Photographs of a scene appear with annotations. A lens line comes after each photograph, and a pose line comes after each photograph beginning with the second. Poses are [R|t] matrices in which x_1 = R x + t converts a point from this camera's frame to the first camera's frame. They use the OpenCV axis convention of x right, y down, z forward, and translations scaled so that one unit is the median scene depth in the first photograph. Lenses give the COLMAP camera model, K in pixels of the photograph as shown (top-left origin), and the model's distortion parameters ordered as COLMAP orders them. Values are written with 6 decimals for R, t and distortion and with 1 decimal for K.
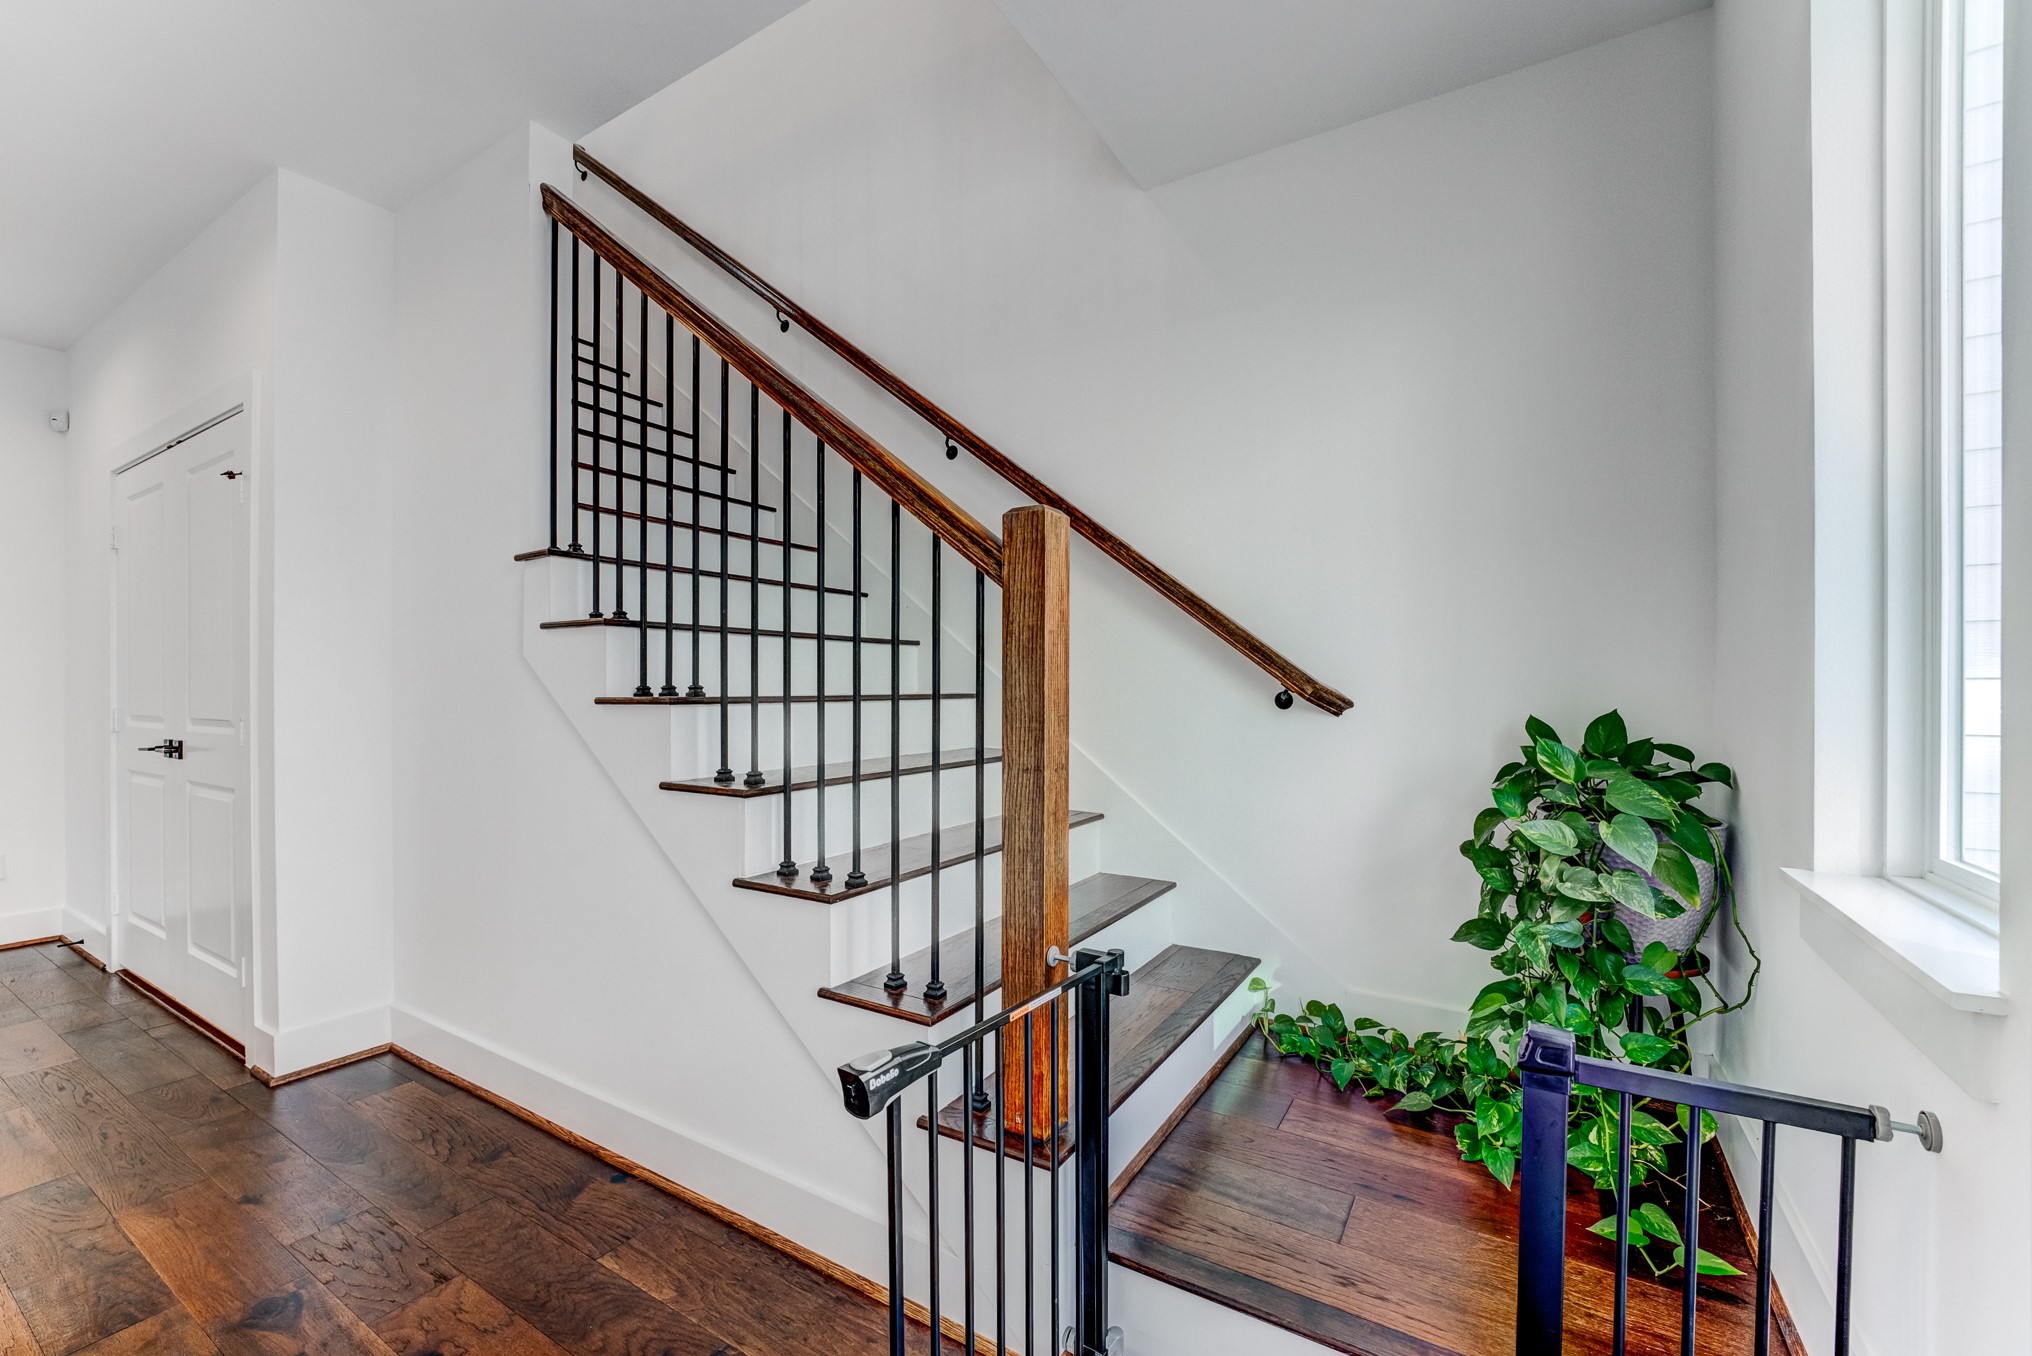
lens RADIAL K [[844.0, 0, 1014.2], [0, 844.0, 706.3], [0, 0, 1]] dist [-0.015794, 0.000268]
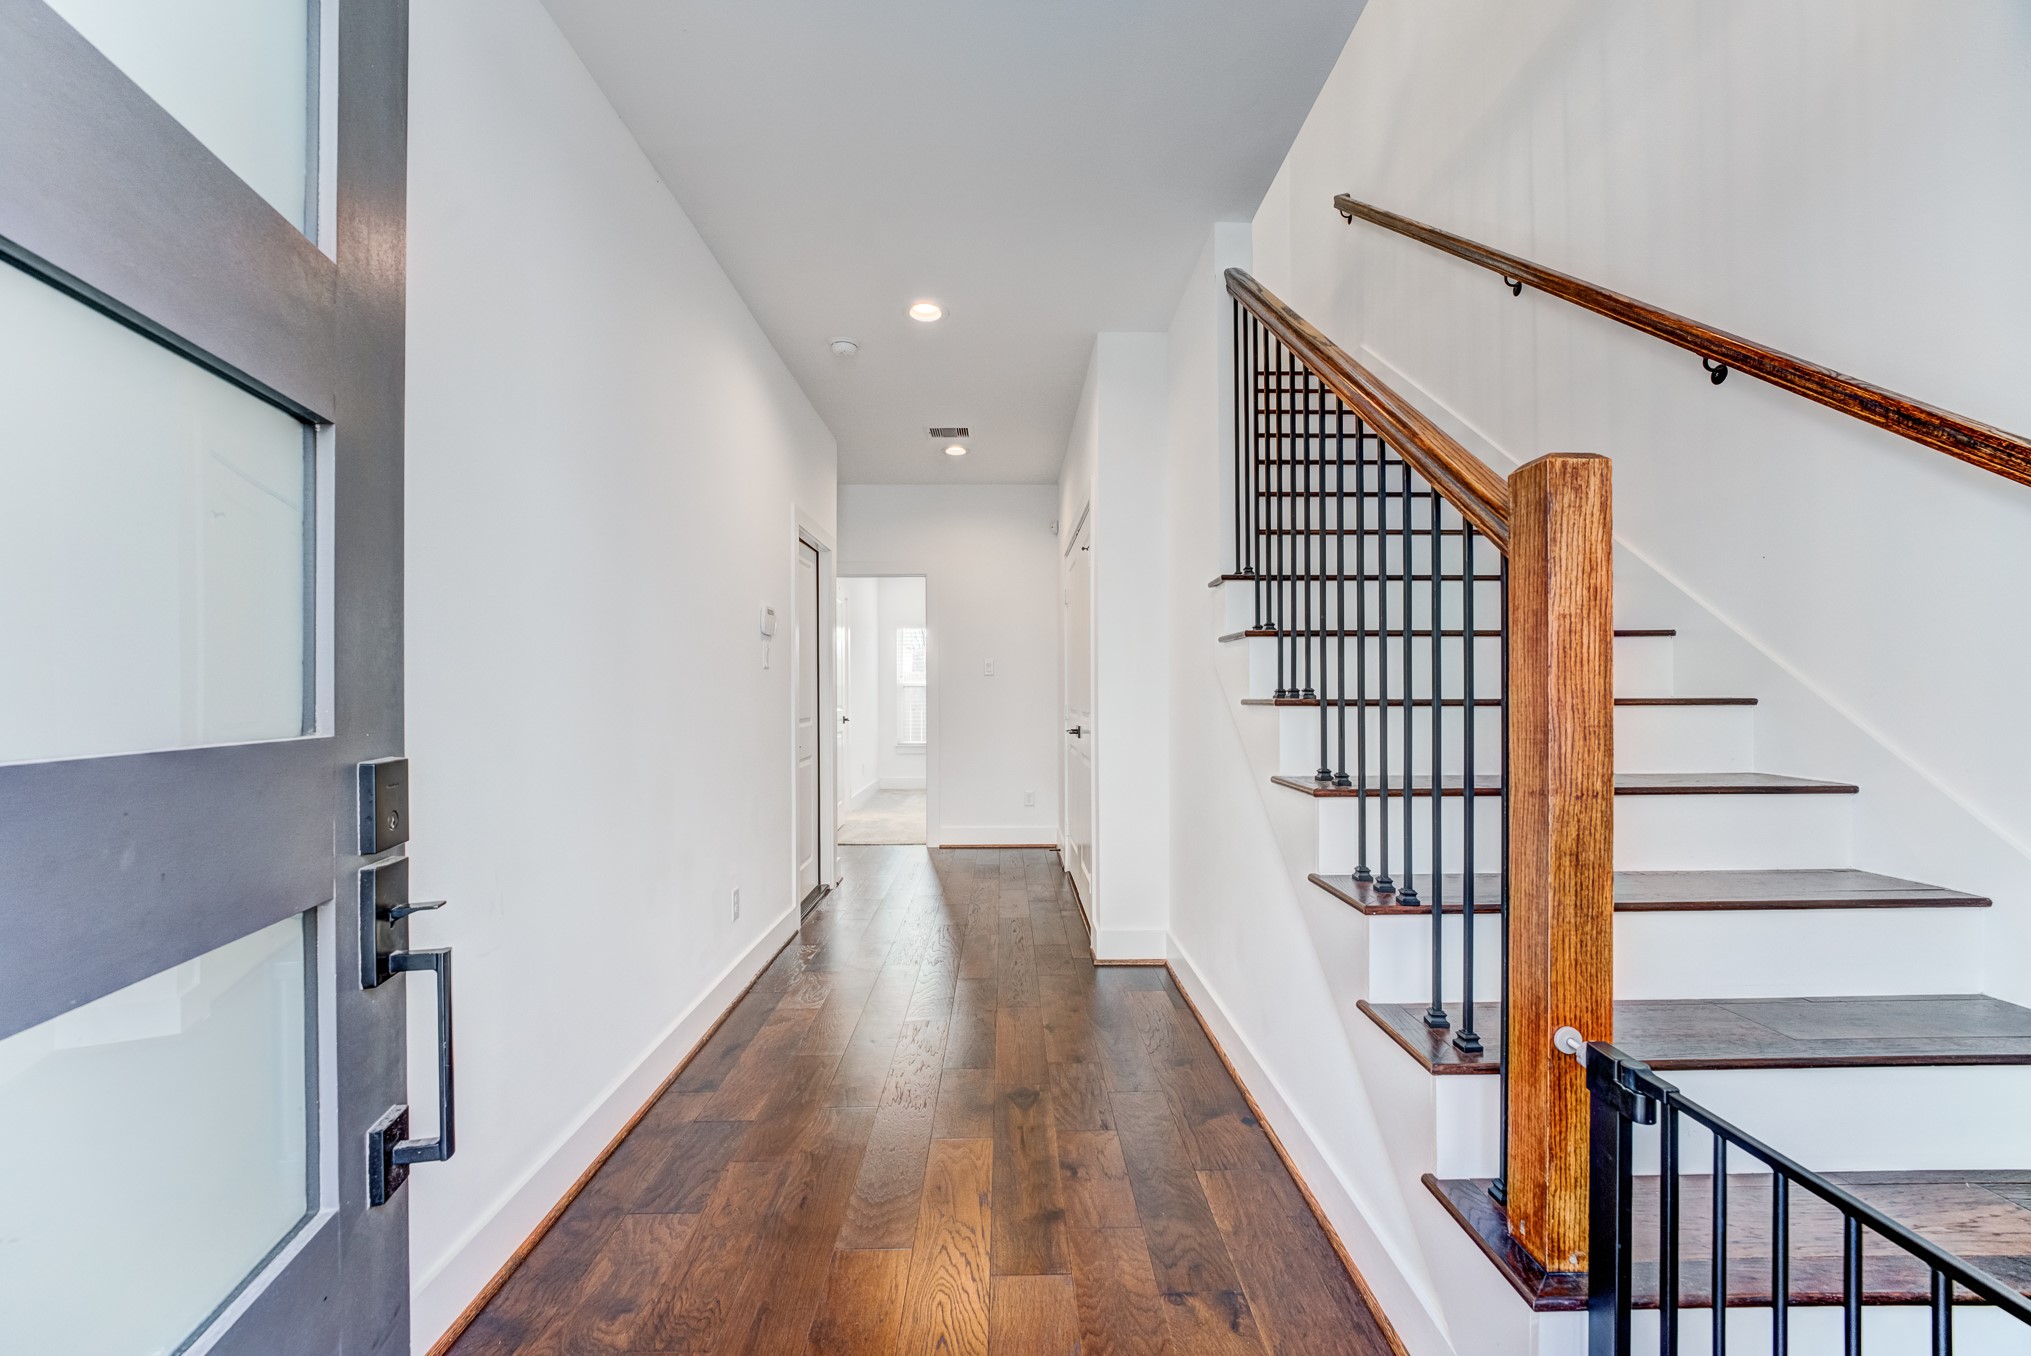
lens RADIAL K [[821.8, 0, 1012.0], [0, 821.8, 711.3], [0, 0, 1]] dist [-0.015820, -0.000027]
pose [[0.533155, 0.019943, -0.845782, 0.308526], [-0.018937, 0.999753, 0.011636, -0.000679], [0.845806, 0.009813, 0.533401, 0.138678]]
